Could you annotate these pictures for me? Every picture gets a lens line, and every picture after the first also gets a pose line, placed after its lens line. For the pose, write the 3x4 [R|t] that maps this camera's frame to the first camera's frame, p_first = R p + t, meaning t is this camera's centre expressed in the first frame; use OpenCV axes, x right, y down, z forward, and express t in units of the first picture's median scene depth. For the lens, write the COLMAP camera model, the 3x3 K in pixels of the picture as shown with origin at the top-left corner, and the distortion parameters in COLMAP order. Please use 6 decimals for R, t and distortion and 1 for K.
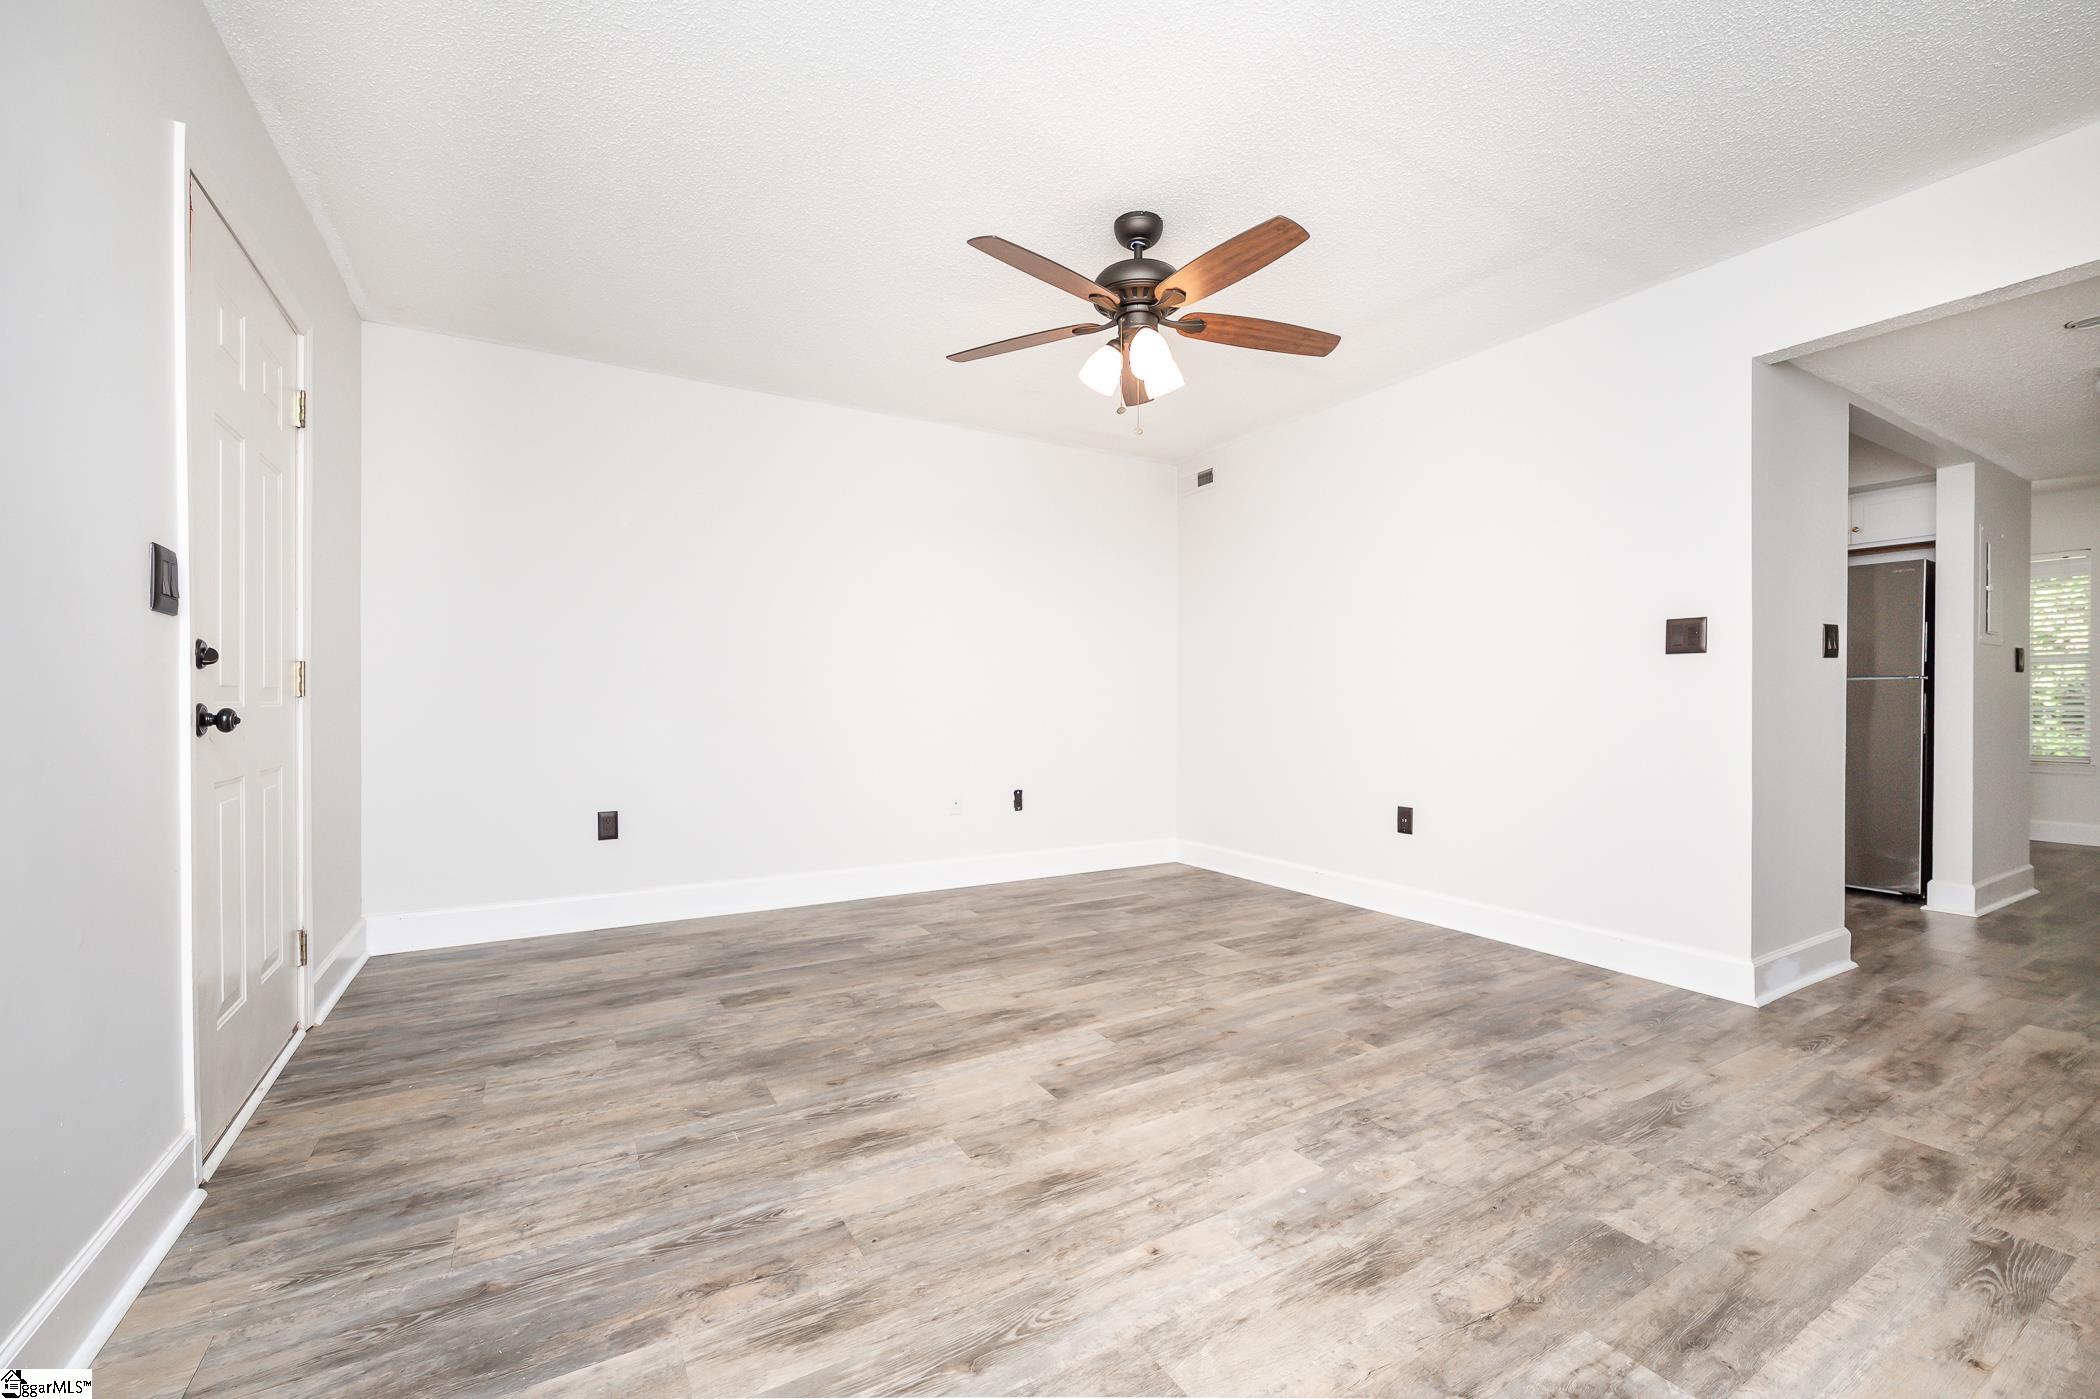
lens RADIAL K [[873.4, 0, 1050.0], [0, 873.4, 706.0], [0, 0, 1]] dist [-0.003809, -0.000291]
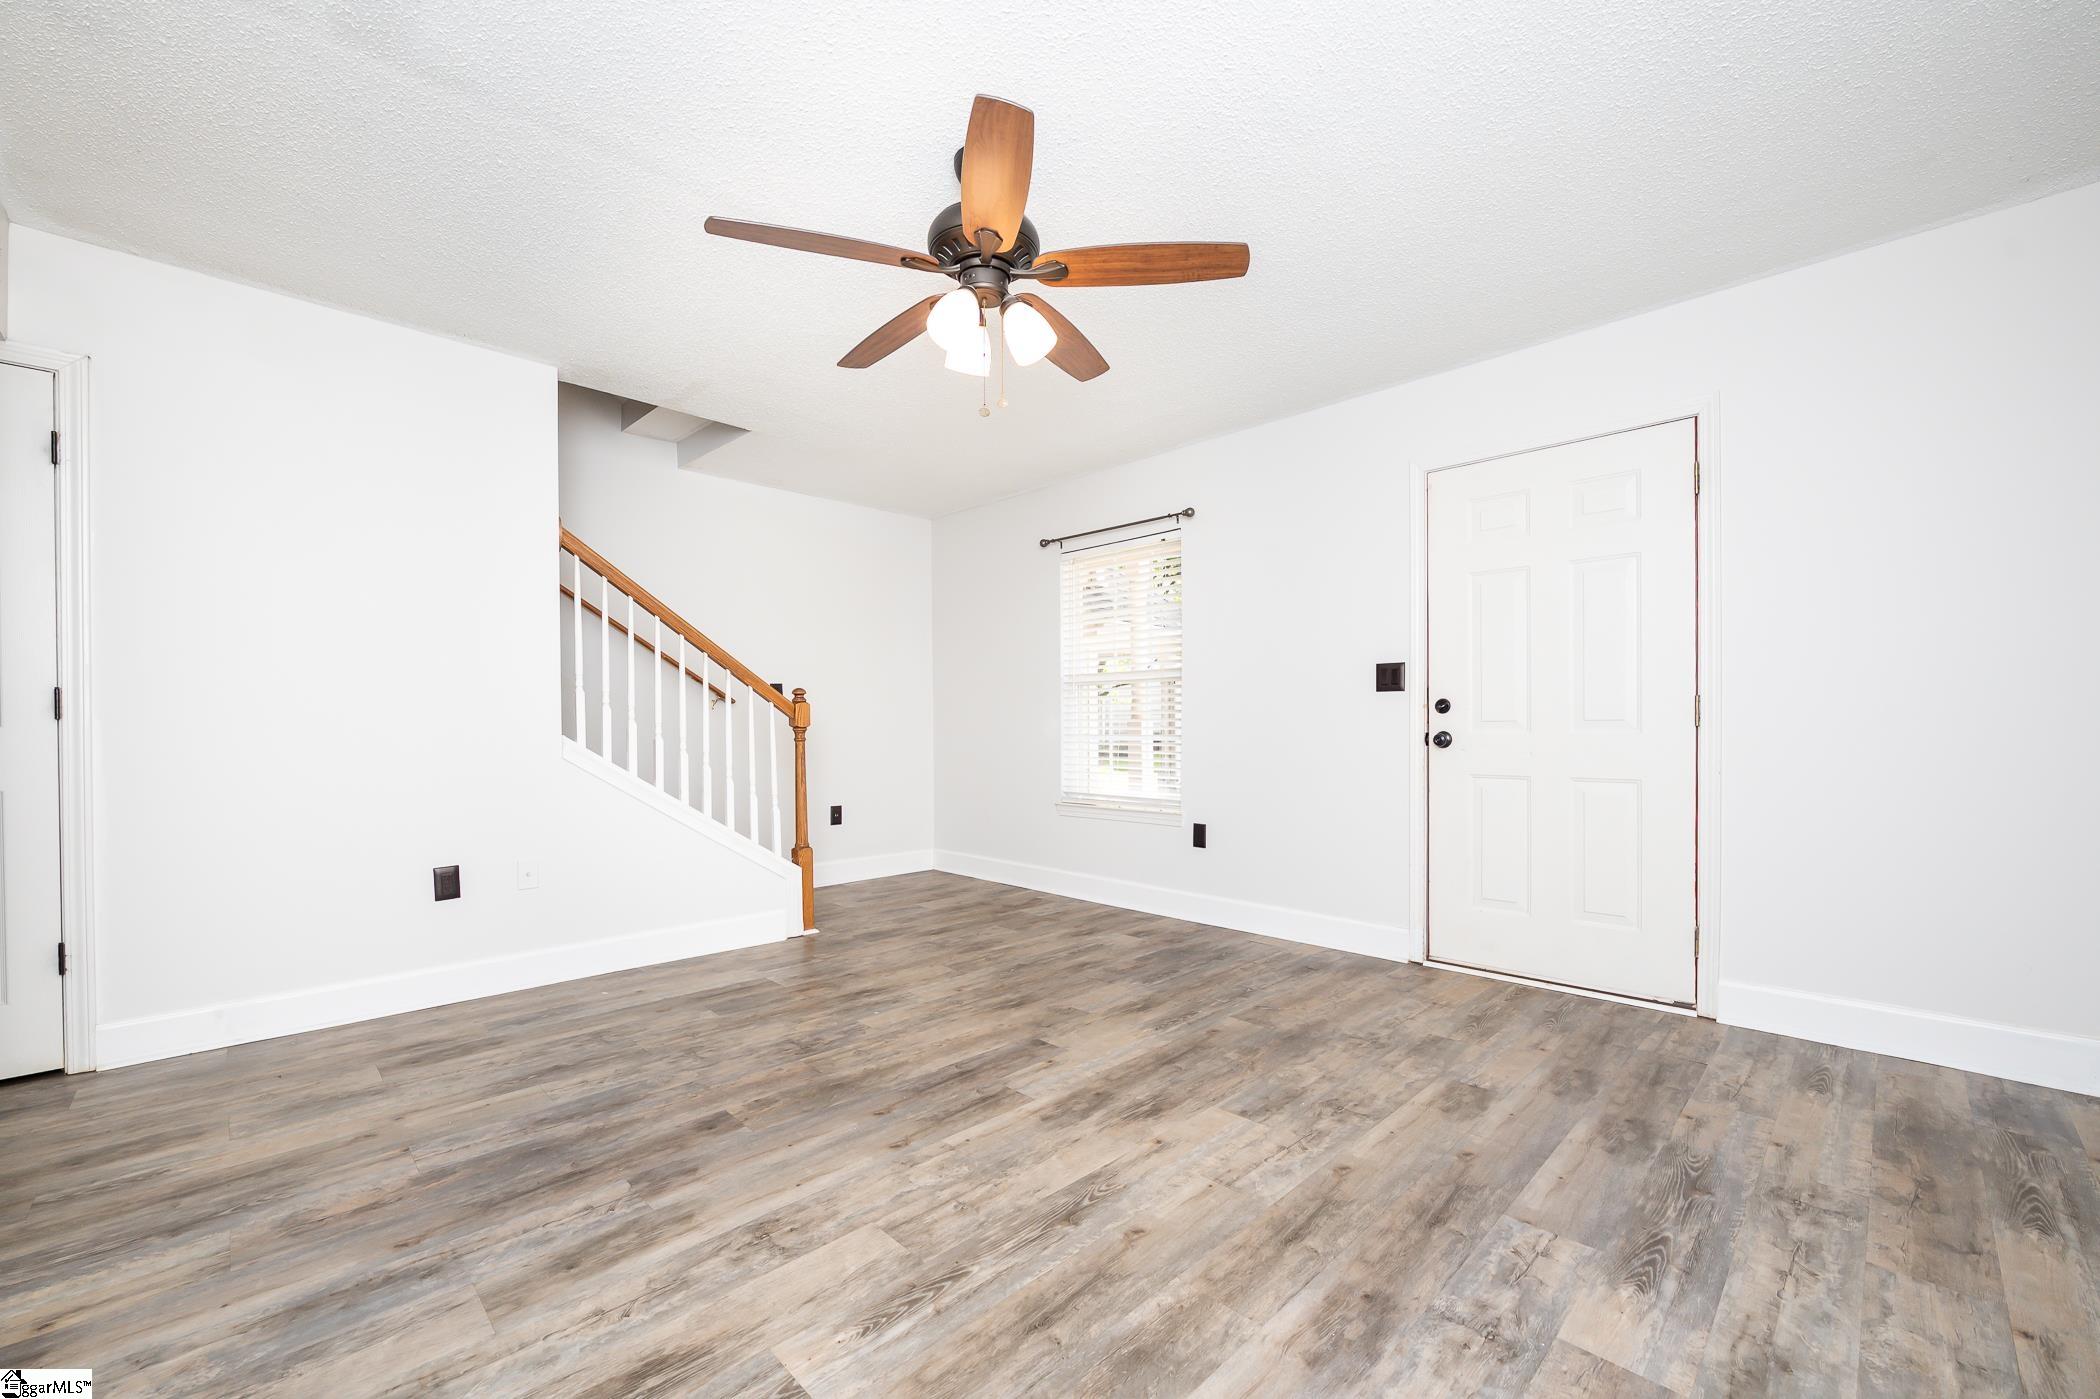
lens RADIAL K [[848.9, 0, 1048.9], [0, 848.9, 719.5], [0, 0, 1]] dist [-0.007360, -0.000267]
pose [[-0.970677, 0.002145, -0.240380, 0.254720], [0.003044, 0.999990, -0.003369, -0.018004], [0.240370, -0.004002, -0.970673, 1.930170]]
